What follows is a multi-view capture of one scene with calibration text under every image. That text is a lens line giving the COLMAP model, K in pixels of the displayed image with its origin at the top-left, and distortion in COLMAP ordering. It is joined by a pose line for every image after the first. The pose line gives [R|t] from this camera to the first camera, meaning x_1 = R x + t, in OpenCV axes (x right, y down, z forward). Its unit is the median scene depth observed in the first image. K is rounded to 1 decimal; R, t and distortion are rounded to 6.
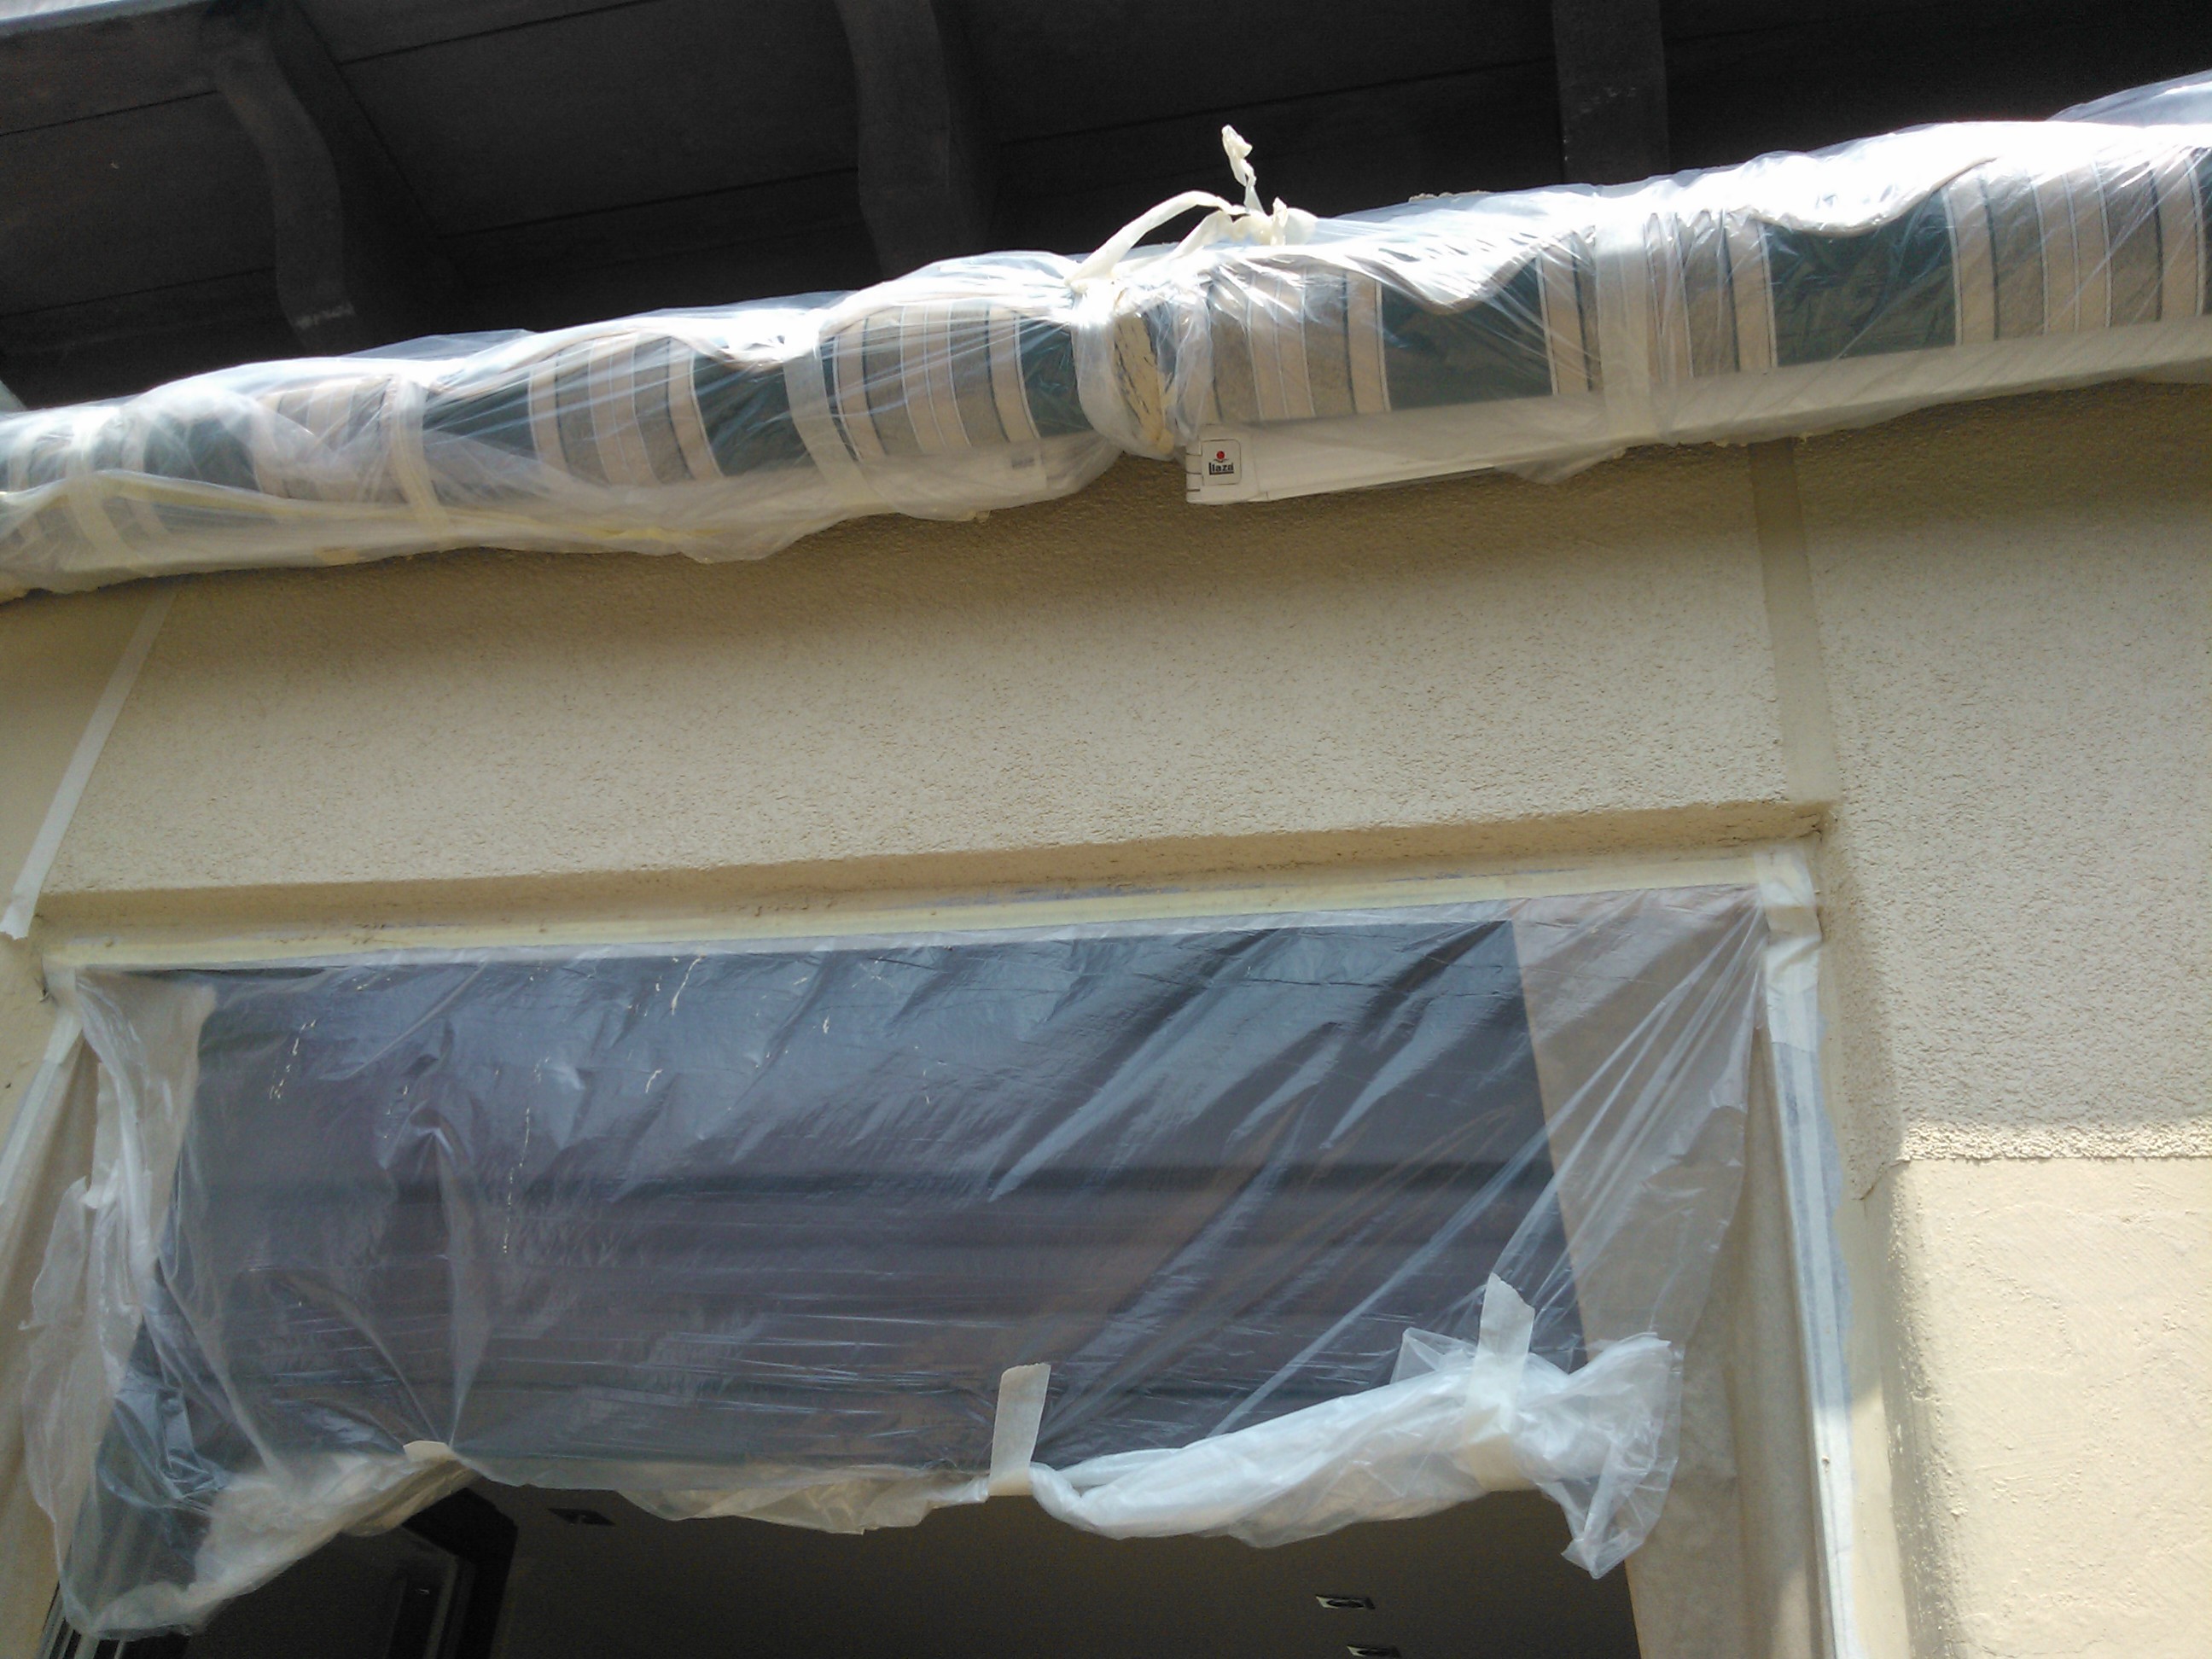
lens RADIAL K [[1912.6, 0, 1089.6], [0, 1912.6, 835.4], [0, 0, 1]] dist [0.102451, -0.292883]
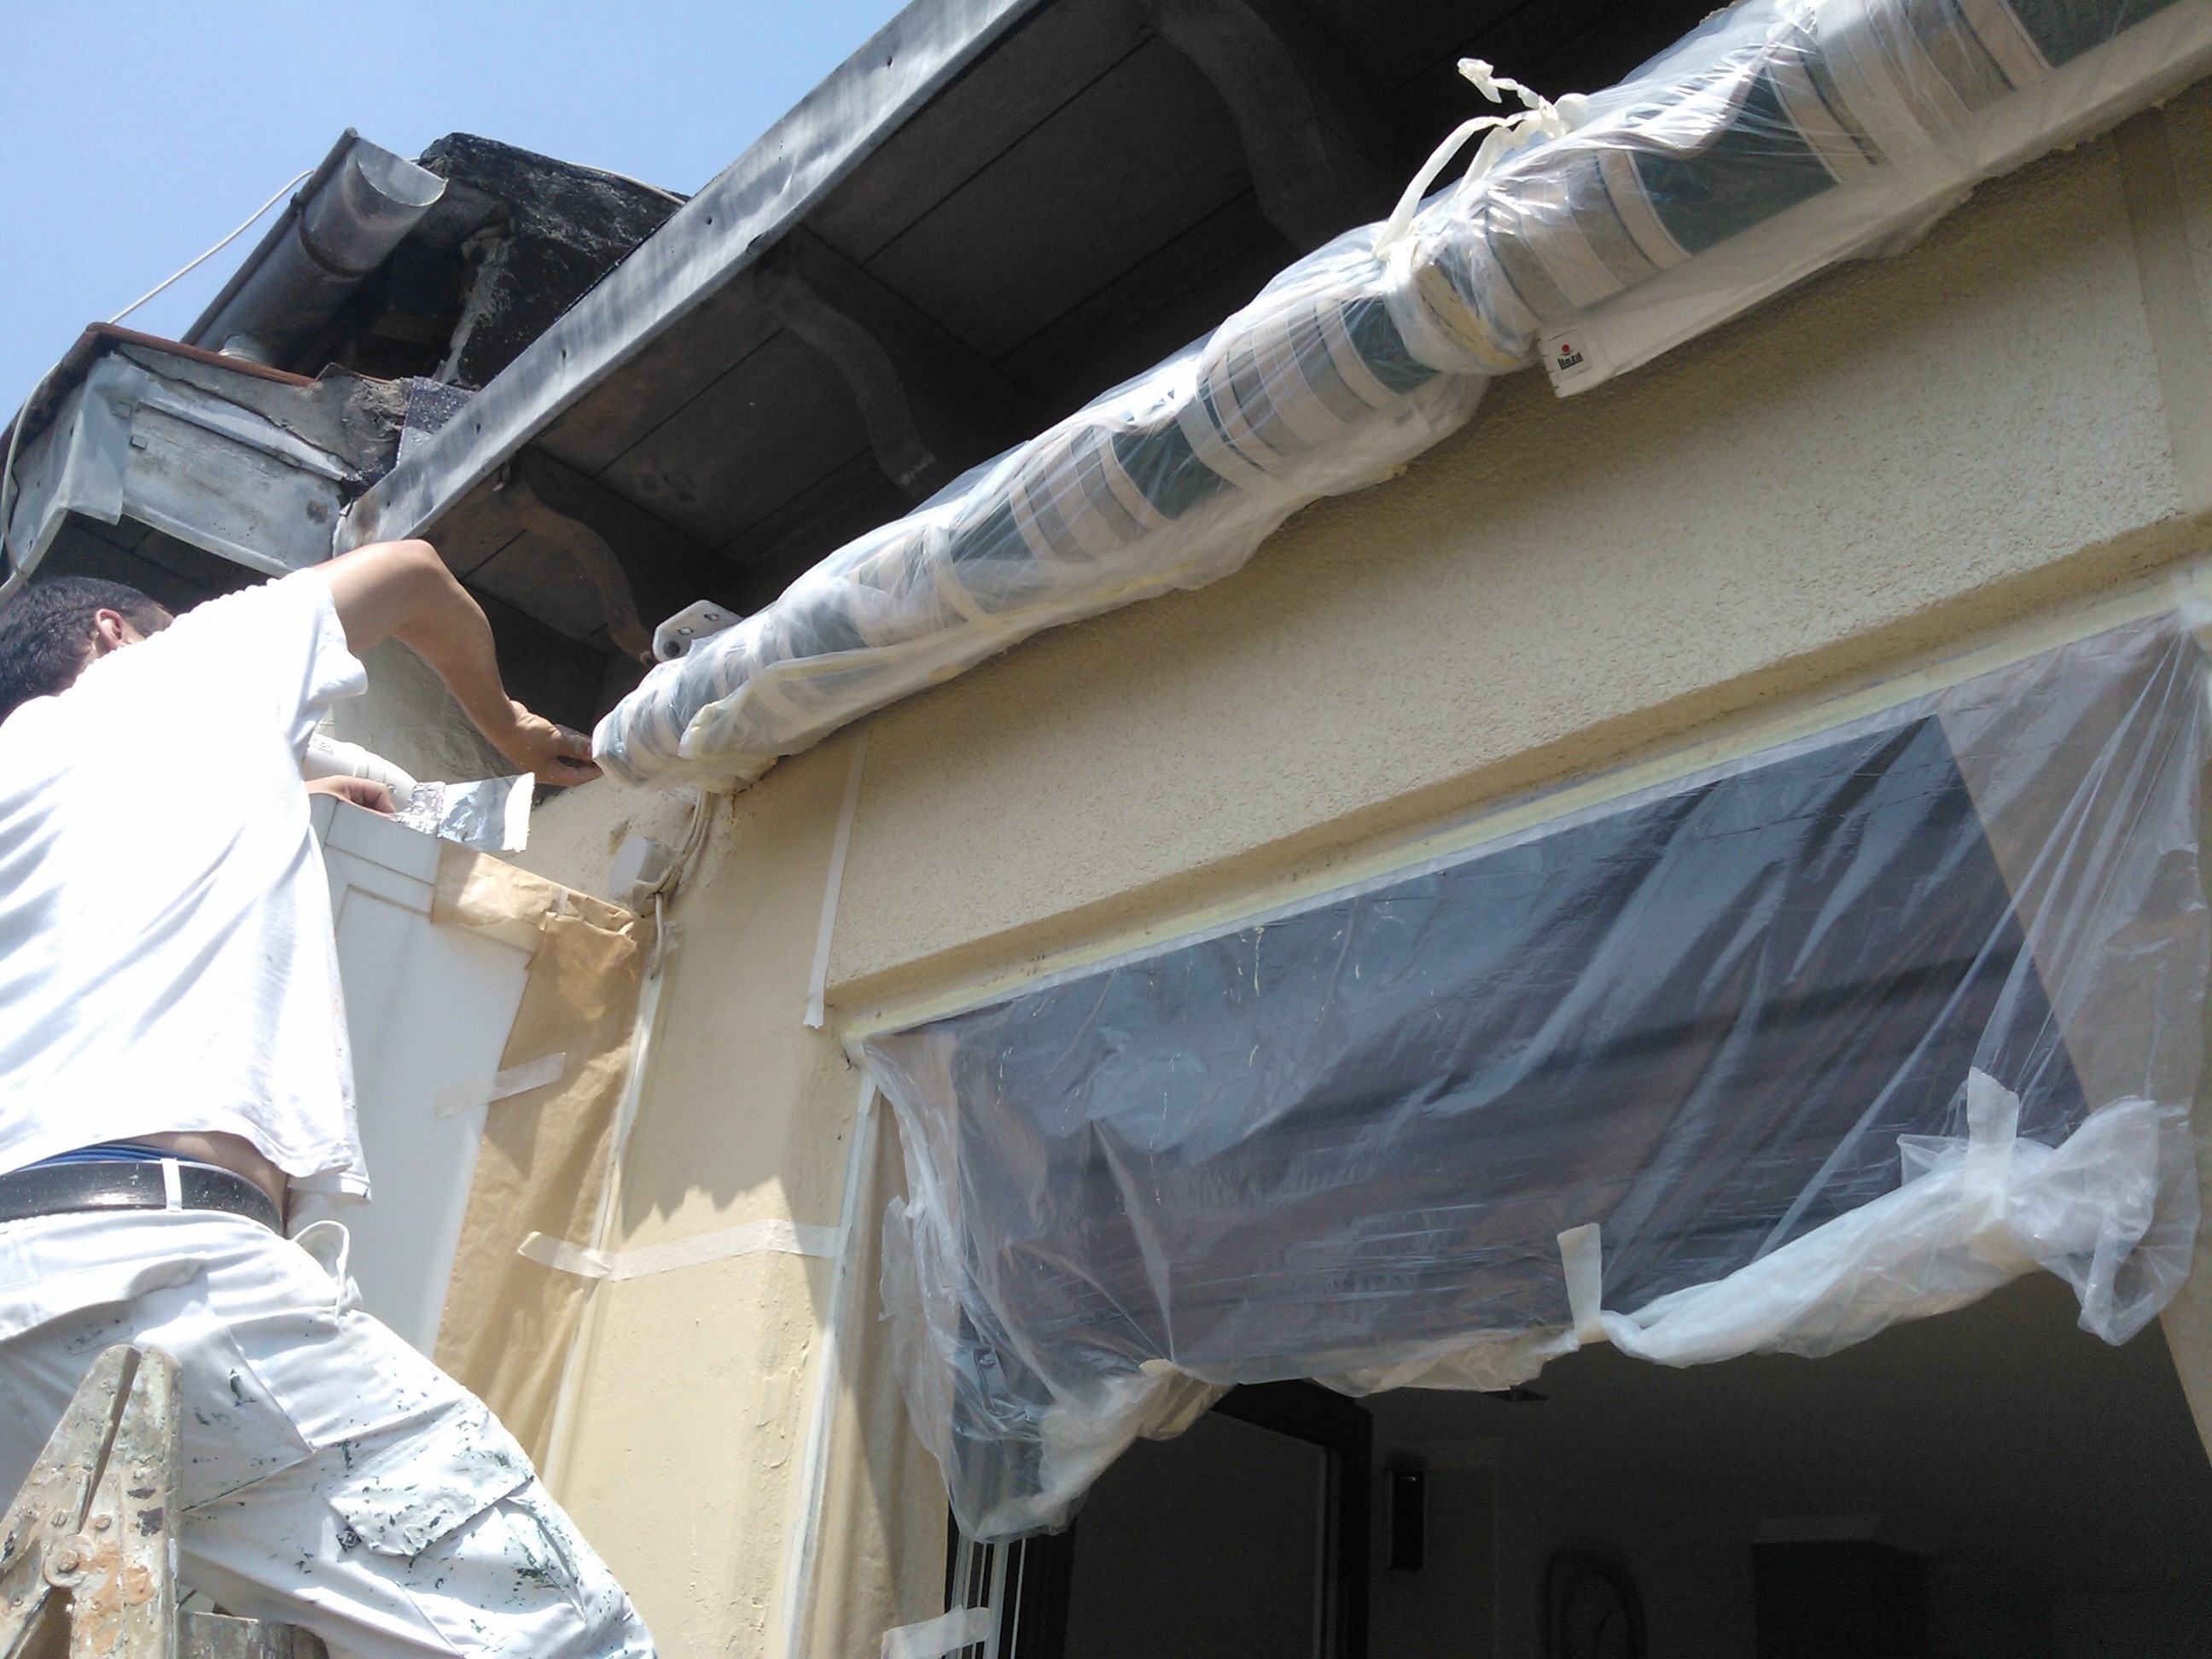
lens RADIAL K [[1912.6, 0, 1089.6], [0, 1912.6, 835.4], [0, 0, 1]] dist [0.102451, -0.292883]
pose [[0.851088, -0.254406, -0.459268, 0.276538], [0.281088, 0.959622, -0.010674, -0.007166], [0.443439, -0.120010, 0.888234, -0.076184]]
